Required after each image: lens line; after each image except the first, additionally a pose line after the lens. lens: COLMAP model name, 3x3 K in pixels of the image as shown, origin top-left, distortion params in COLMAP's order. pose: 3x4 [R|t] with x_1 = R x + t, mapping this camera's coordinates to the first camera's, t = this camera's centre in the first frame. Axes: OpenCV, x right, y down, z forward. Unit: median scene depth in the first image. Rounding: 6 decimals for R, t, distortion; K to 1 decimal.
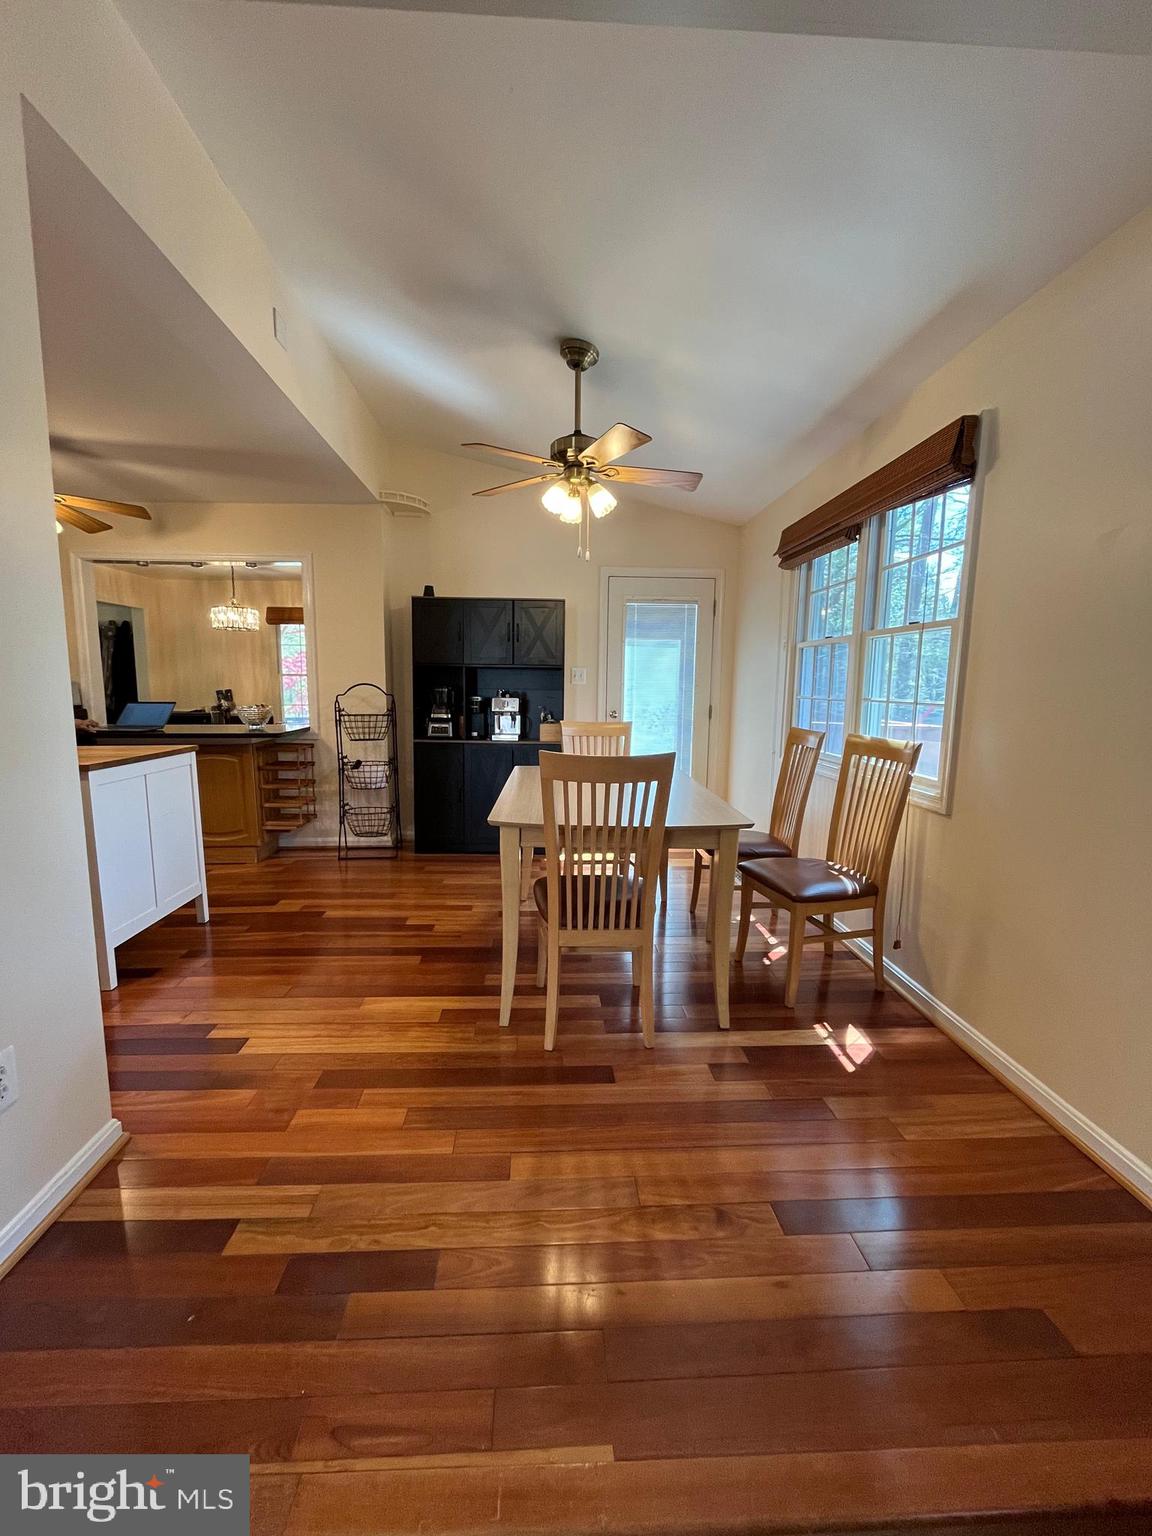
lens RADIAL K [[620.7, 0, 569.3], [0, 620.7, 766.9], [0, 0, 1]] dist [-0.004684, 0.000270]
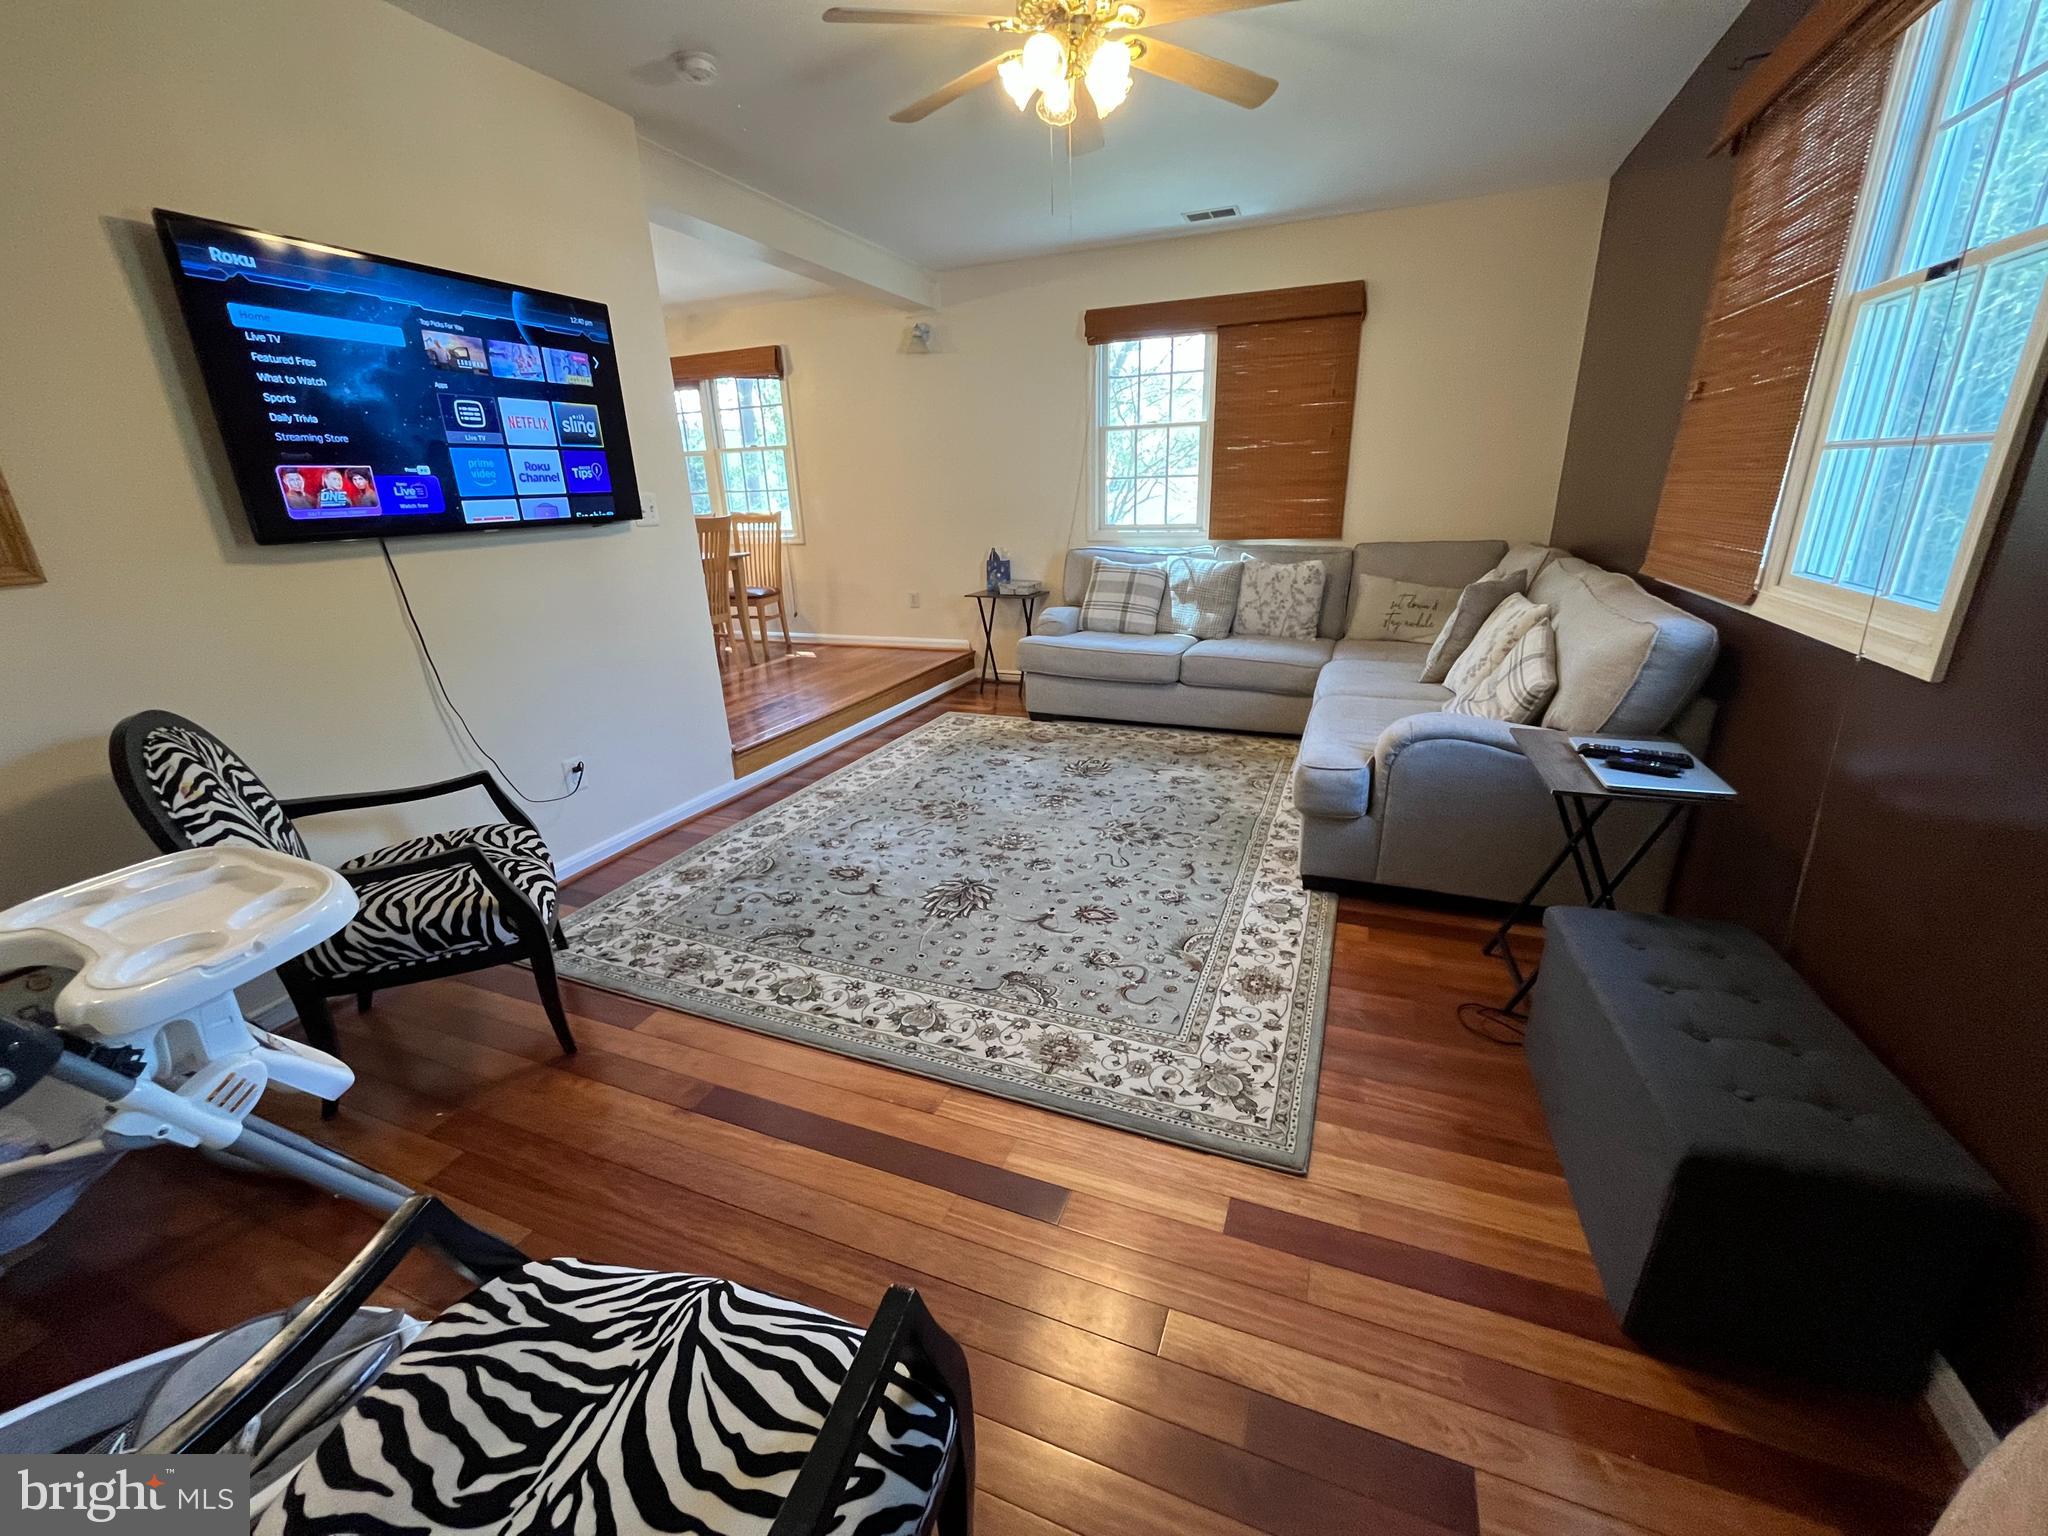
lens RADIAL K [[827.6, 0, 1020.4], [0, 827.6, 777.1], [0, 0, 1]] dist [-0.004684, 0.000270]
pose [[0.415995, -0.323798, 0.849766, -1.240603], [0.156656, 0.946006, 0.283780, 0.104126], [-0.895772, 0.015069, 0.444259, -0.645188]]
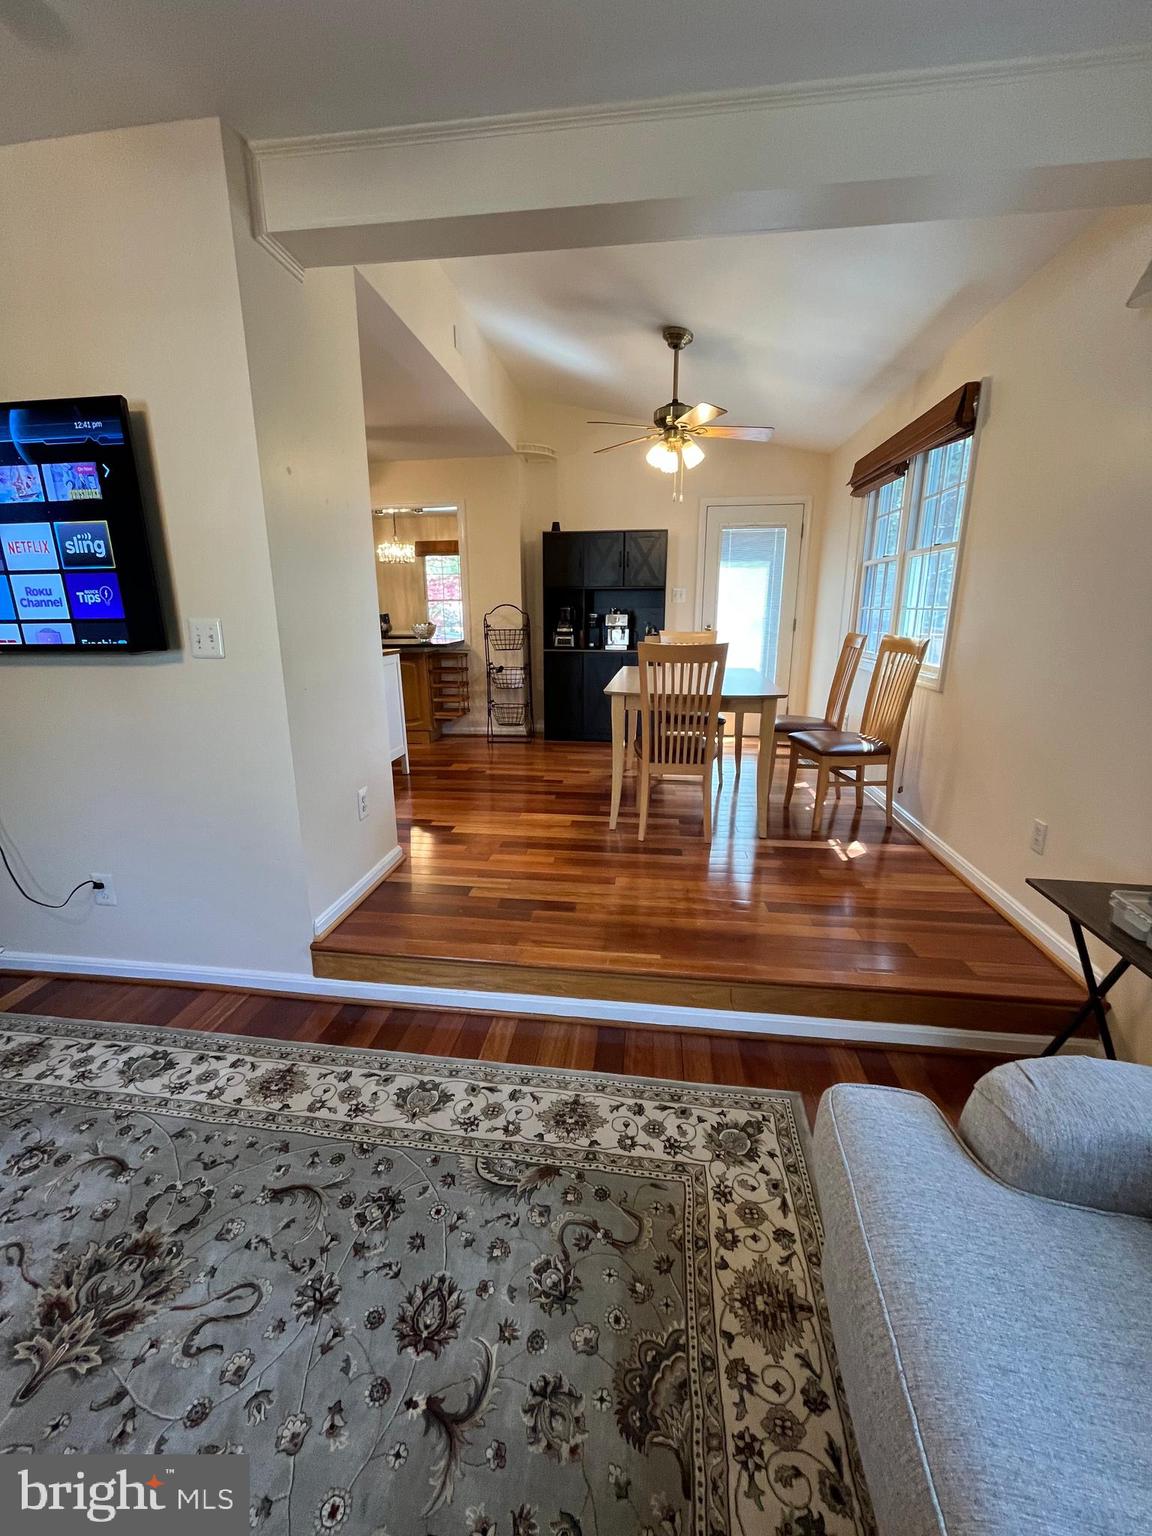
lens RADIAL K [[620.7, 0, 569.3], [0, 620.7, 766.9], [0, 0, 1]] dist [-0.004684, 0.000270]
pose [[0.984285, 0.026973, -0.174515, 0.037131], [-0.006327, 0.993018, 0.117795, 0.061149], [0.176473, -0.114840, 0.977583, -0.345729]]
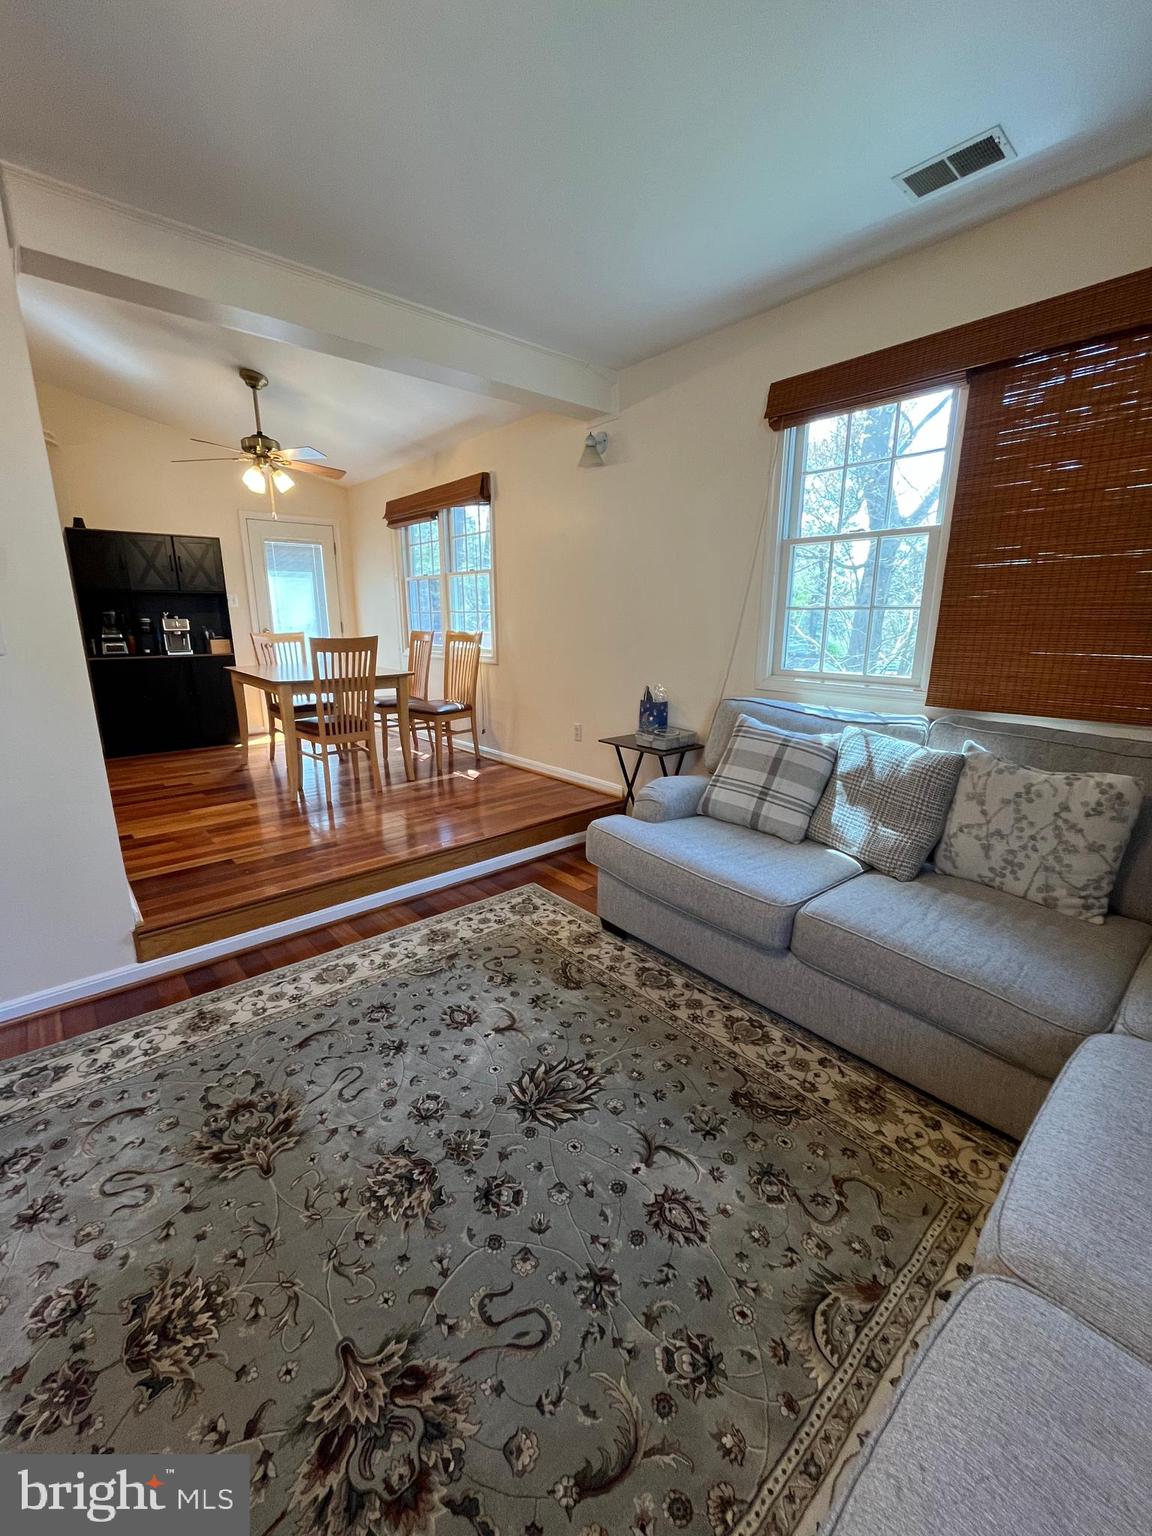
lens RADIAL K [[620.7, 0, 569.3], [0, 620.7, 766.9], [0, 0, 1]] dist [-0.004684, 0.000270]
pose [[0.785064, -0.163415, 0.597470, -0.374184], [0.096606, 0.985070, 0.142490, 0.103821], [-0.611835, -0.054144, 0.789130, -0.605546]]
